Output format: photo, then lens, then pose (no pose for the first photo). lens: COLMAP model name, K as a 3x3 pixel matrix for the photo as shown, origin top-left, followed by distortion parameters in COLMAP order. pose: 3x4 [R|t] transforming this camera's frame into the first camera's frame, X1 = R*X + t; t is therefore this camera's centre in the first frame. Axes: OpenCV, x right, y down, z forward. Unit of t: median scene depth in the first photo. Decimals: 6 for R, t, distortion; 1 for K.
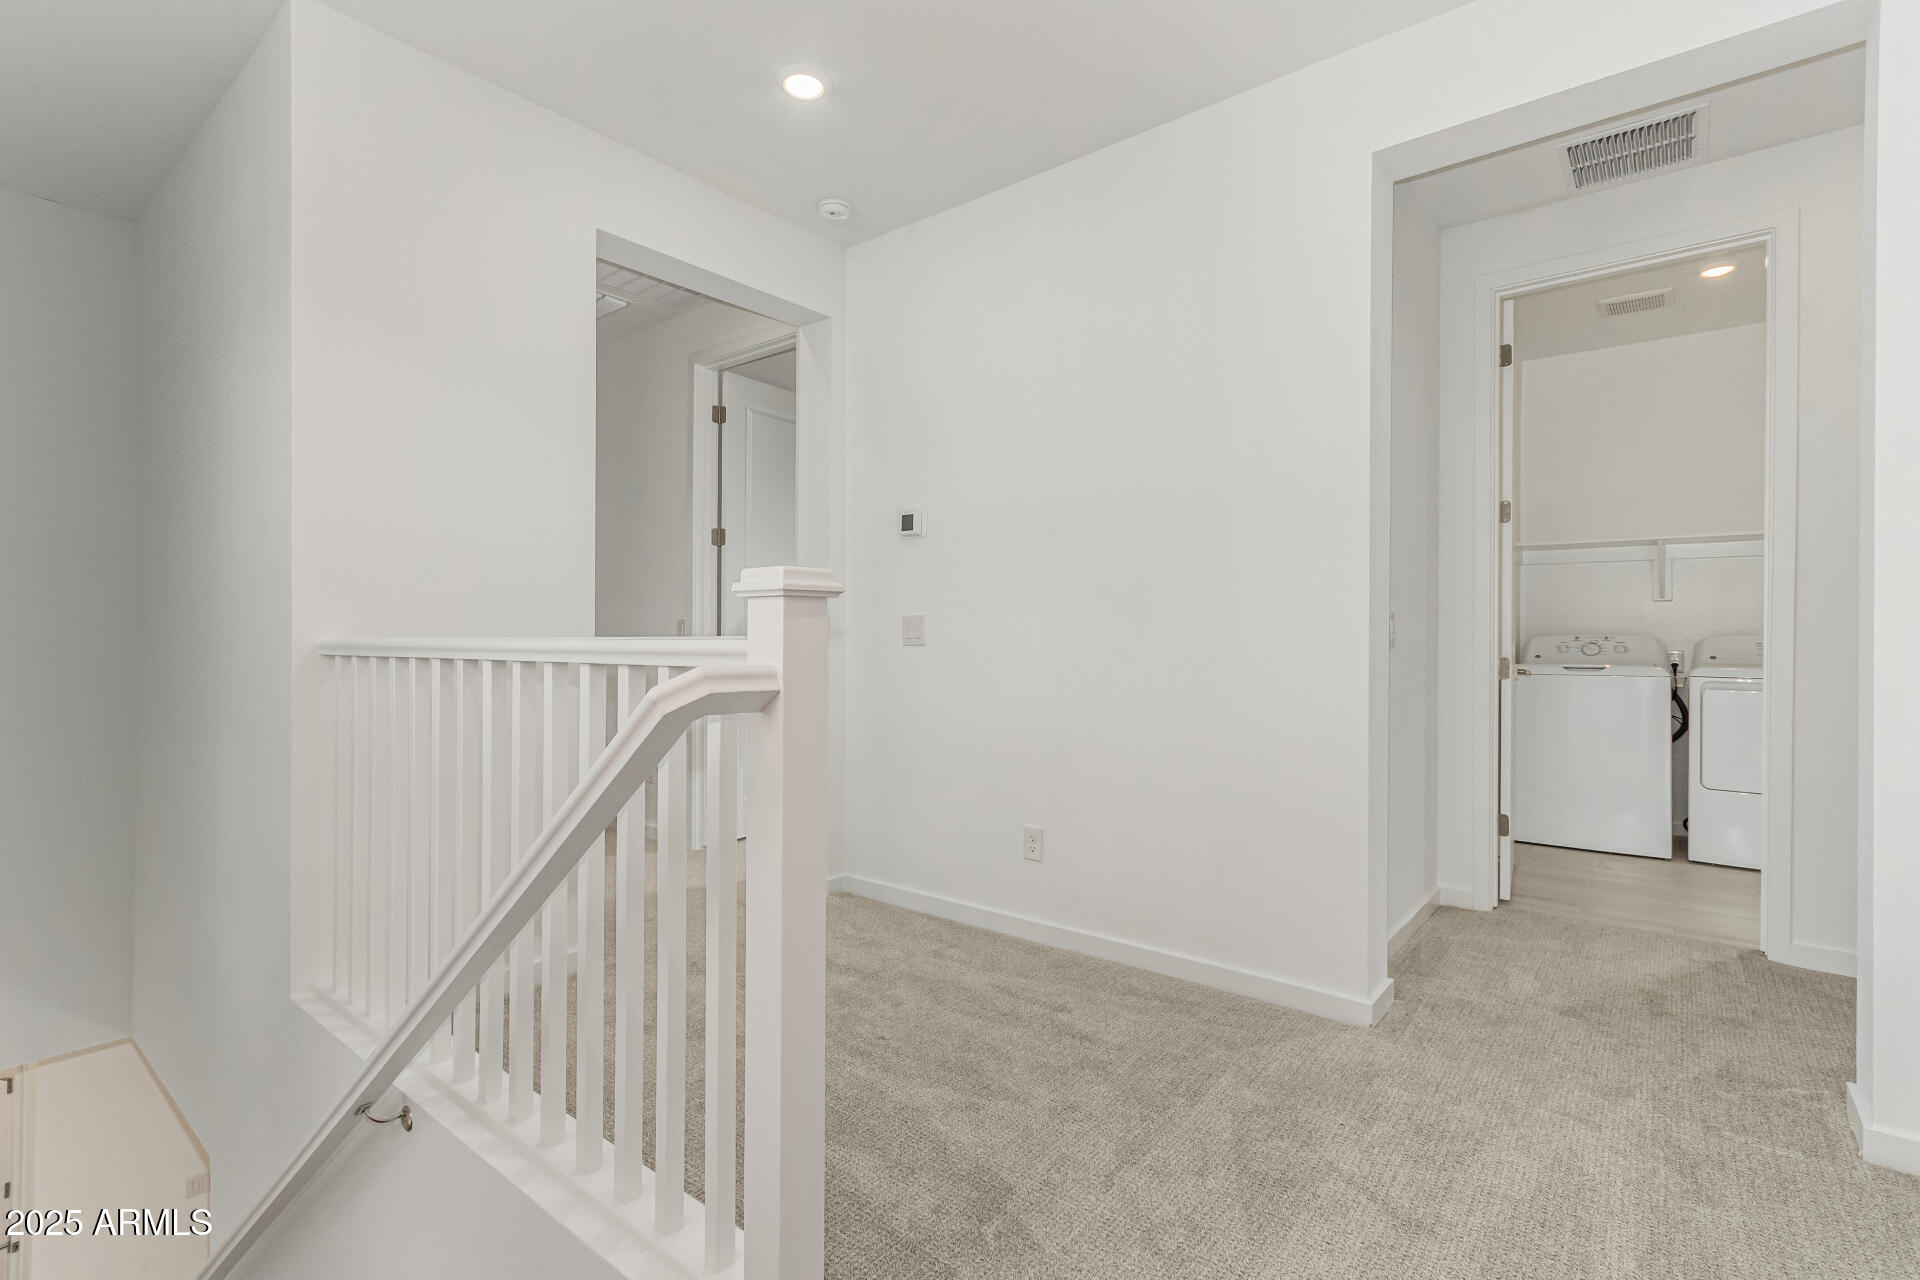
lens RADIAL K [[898.6, 0, 962.3], [0, 898.6, 634.6], [0, 0, 1]] dist [0.012397, 0.000975]
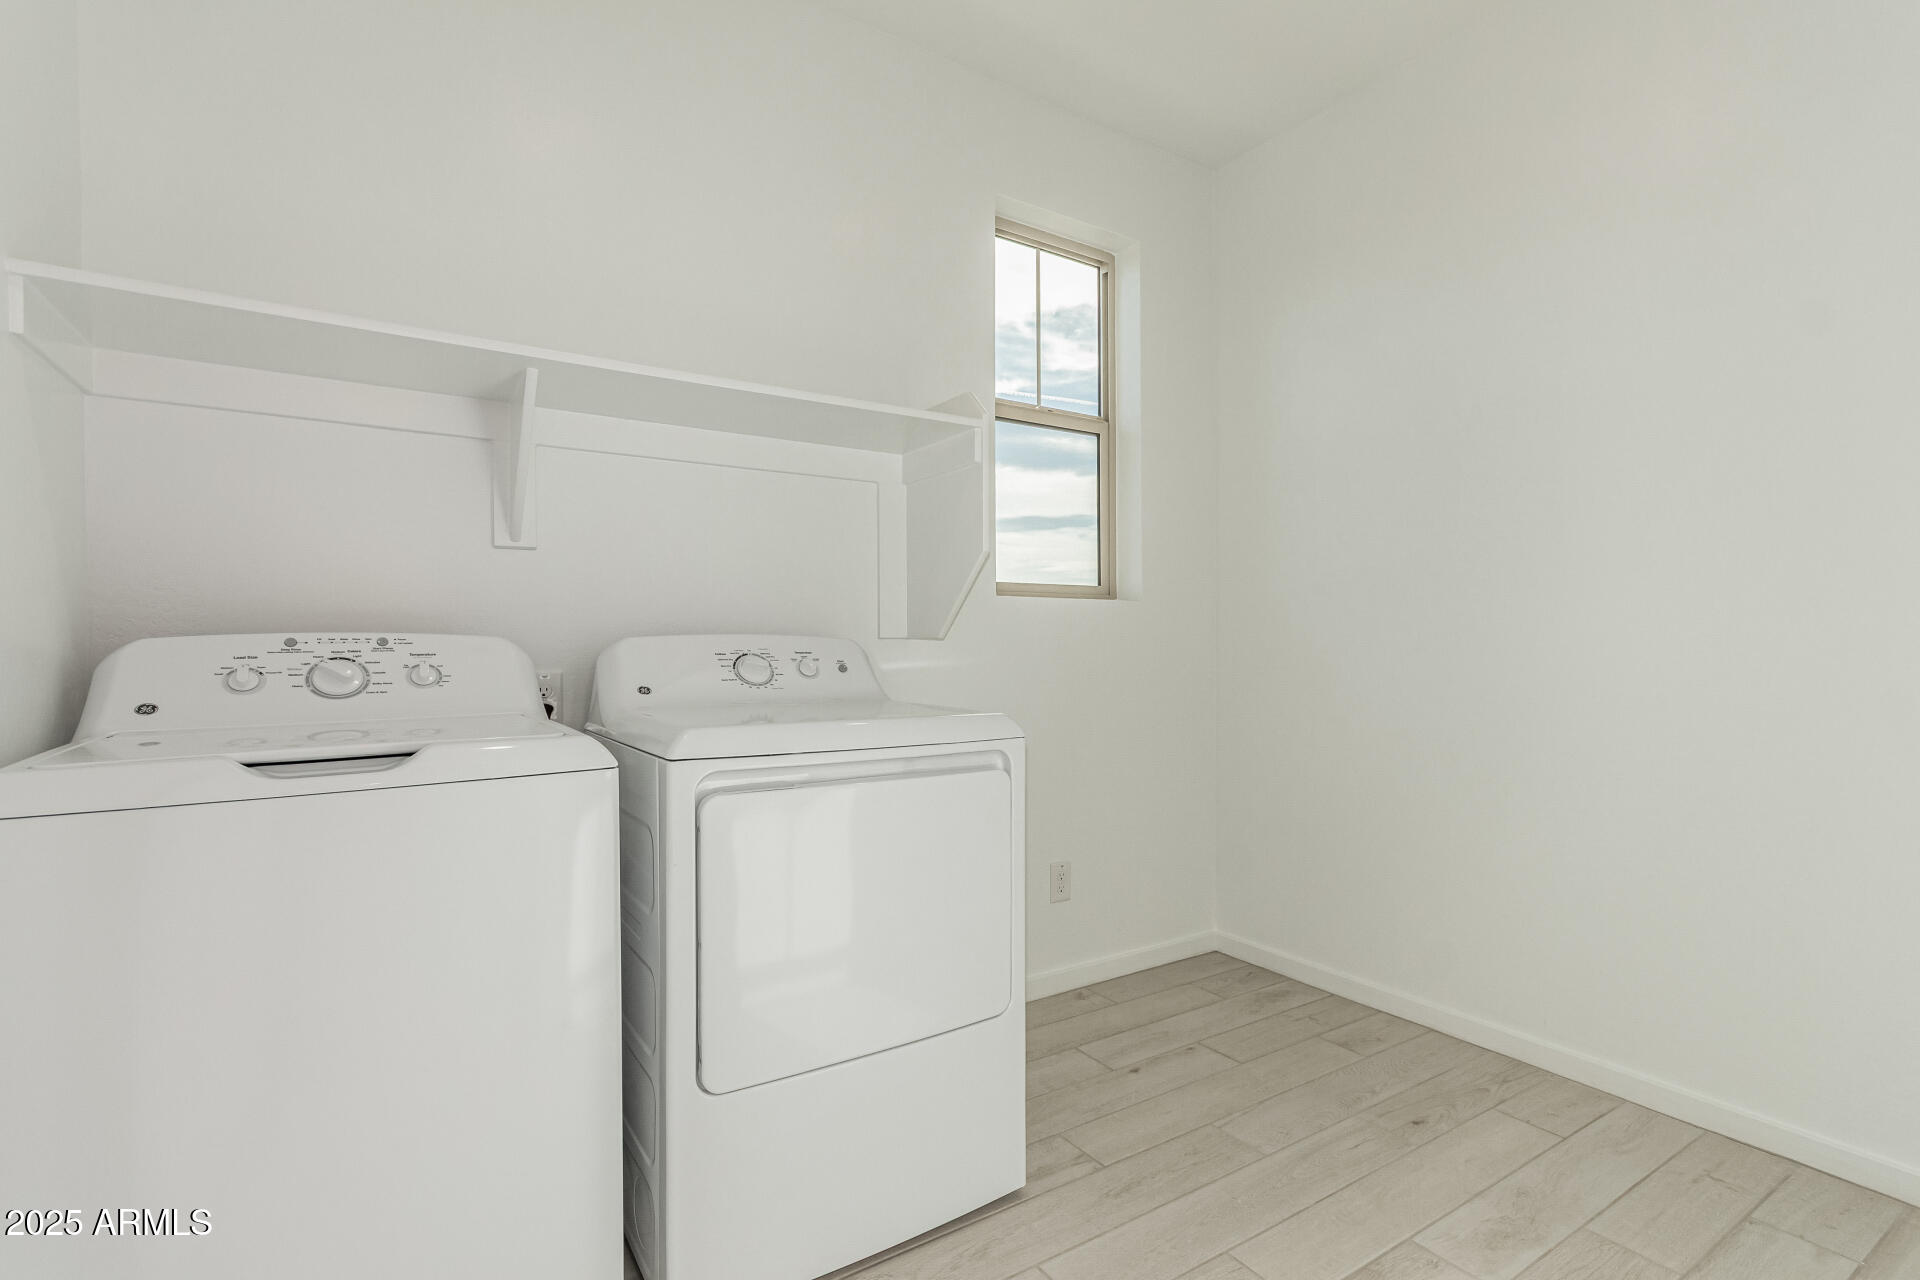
lens RADIAL K [[898.6, 0, 966.1], [0, 898.6, 641.5], [0, 0, 1]] dist [0.012397, 0.000975]
pose [[0.309853, -0.001055, 0.950784, 0.468749], [0.006124, 0.999981, -0.000886, 0.005040], [-0.950765, 0.006097, 0.309854, 0.702393]]
